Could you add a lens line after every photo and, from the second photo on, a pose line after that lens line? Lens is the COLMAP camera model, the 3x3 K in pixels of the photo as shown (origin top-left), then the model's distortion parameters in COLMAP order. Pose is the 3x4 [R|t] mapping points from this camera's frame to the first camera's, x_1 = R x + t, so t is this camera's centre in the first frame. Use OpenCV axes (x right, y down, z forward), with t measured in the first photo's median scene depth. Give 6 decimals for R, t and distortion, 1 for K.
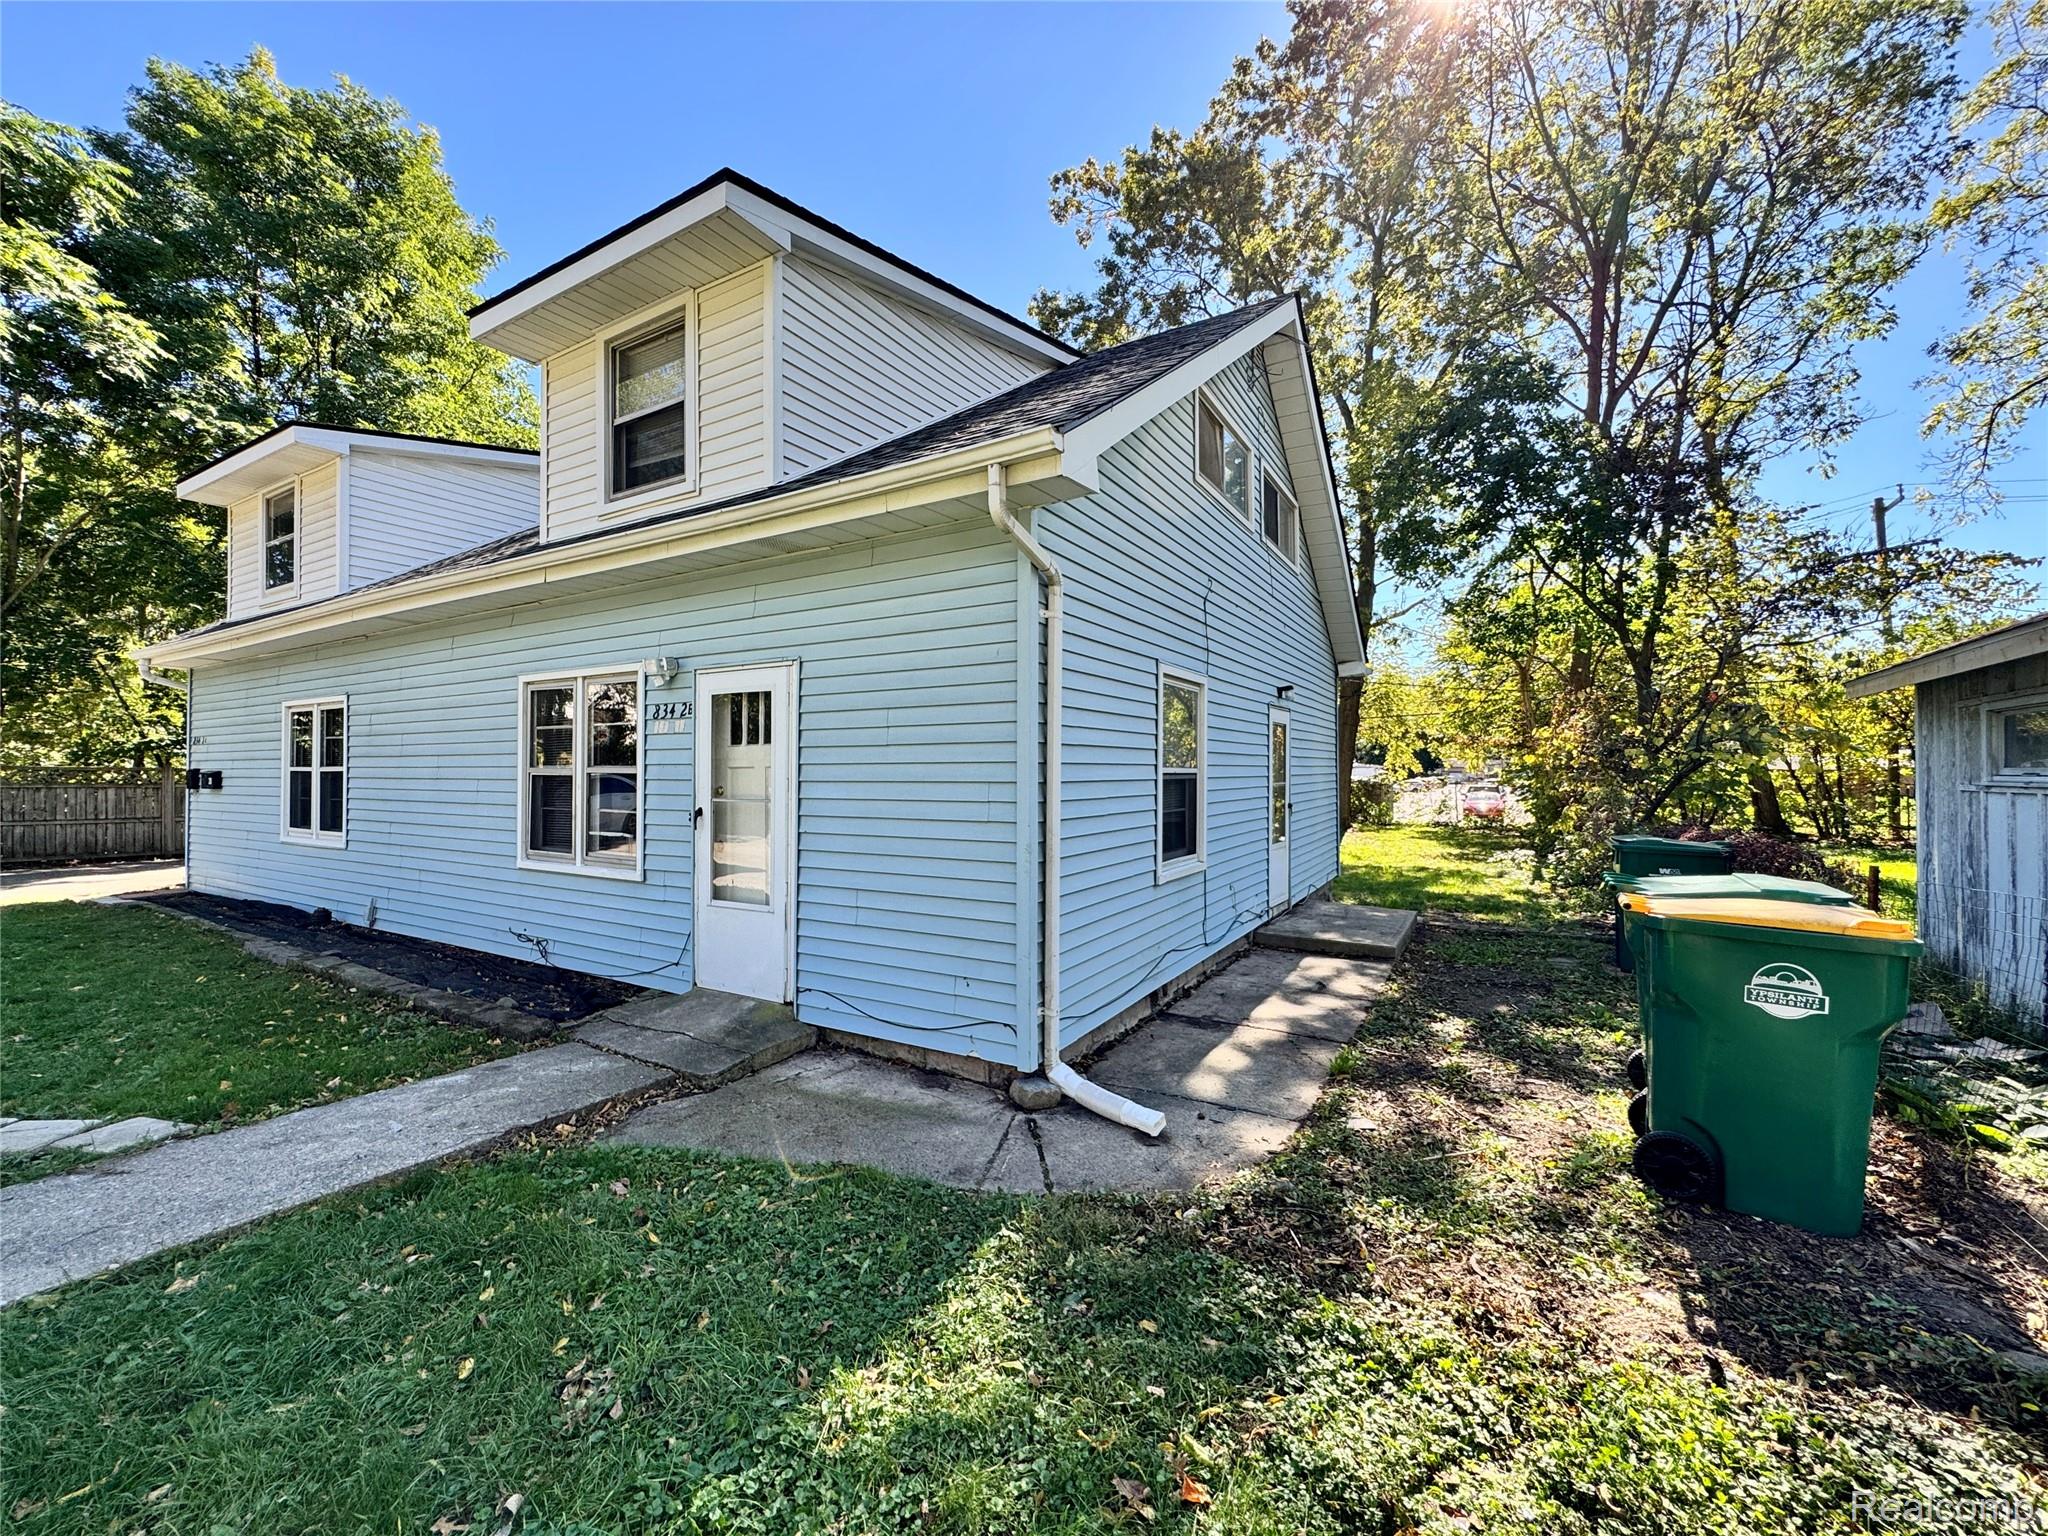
lens RADIAL K [[825.0, 0, 1022.8], [0, 825.0, 769.6], [0, 0, 1]] dist [-0.003574, 0.000135]
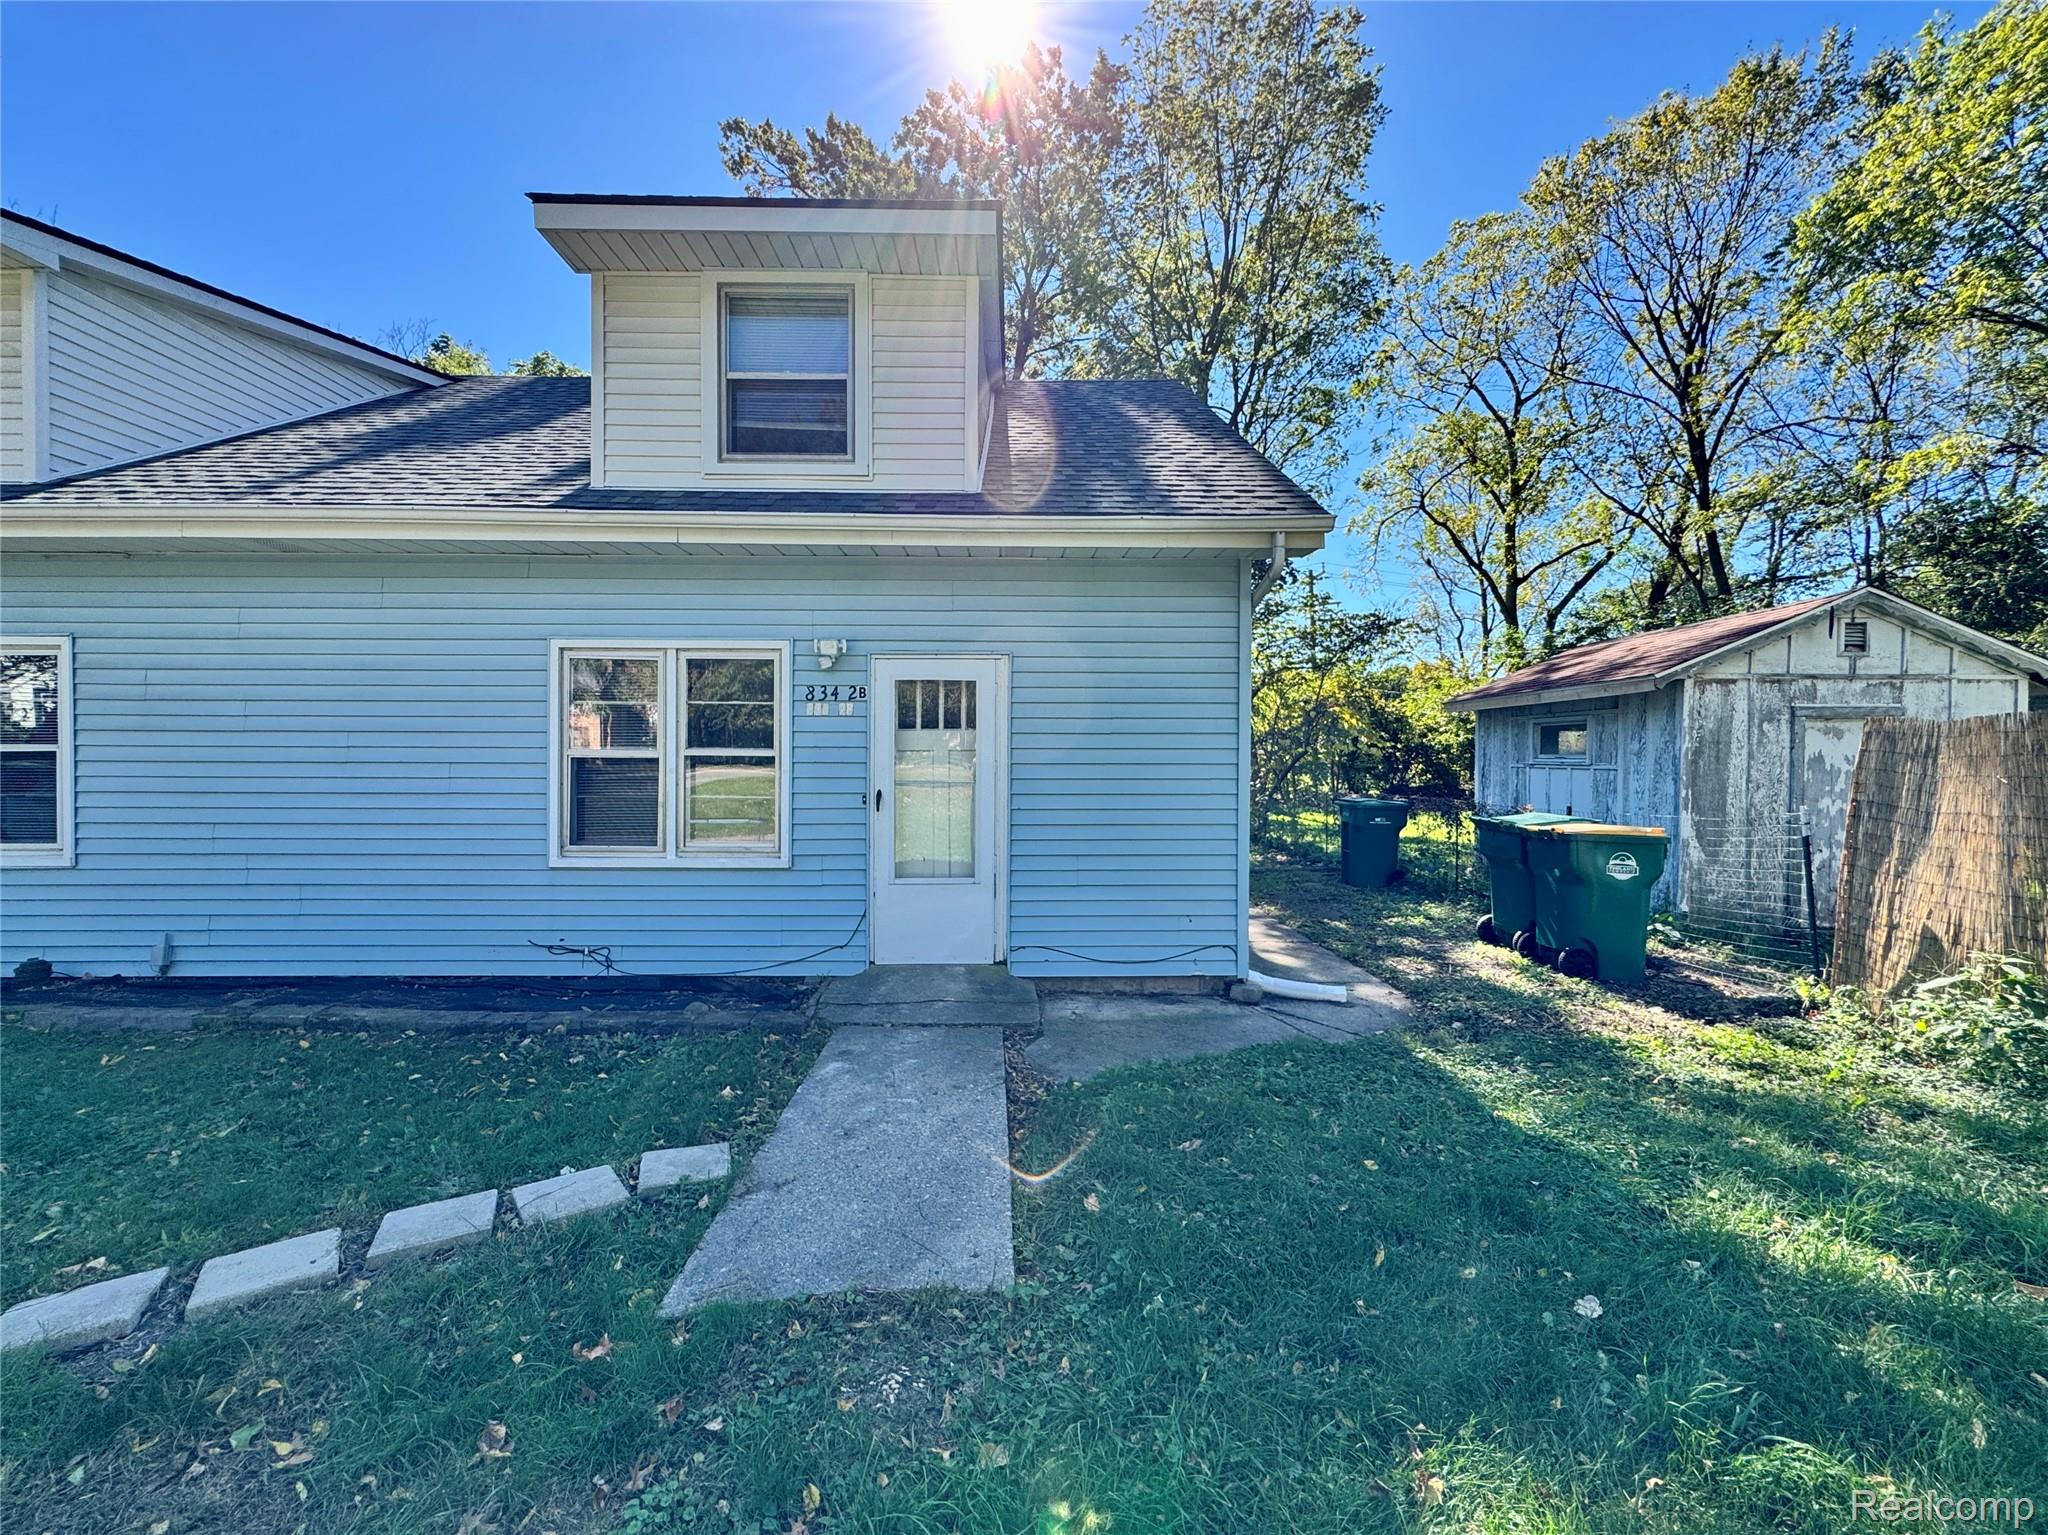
lens RADIAL K [[825.0, 0, 1021.6], [0, 825.0, 768.1], [0, 0, 1]] dist [-0.003574, 0.000135]
pose [[0.849855, -0.005923, 0.526983, -0.786769], [-0.004505, 0.999819, 0.018504, -0.000403], [-0.526997, -0.018100, 0.849674, 0.038528]]
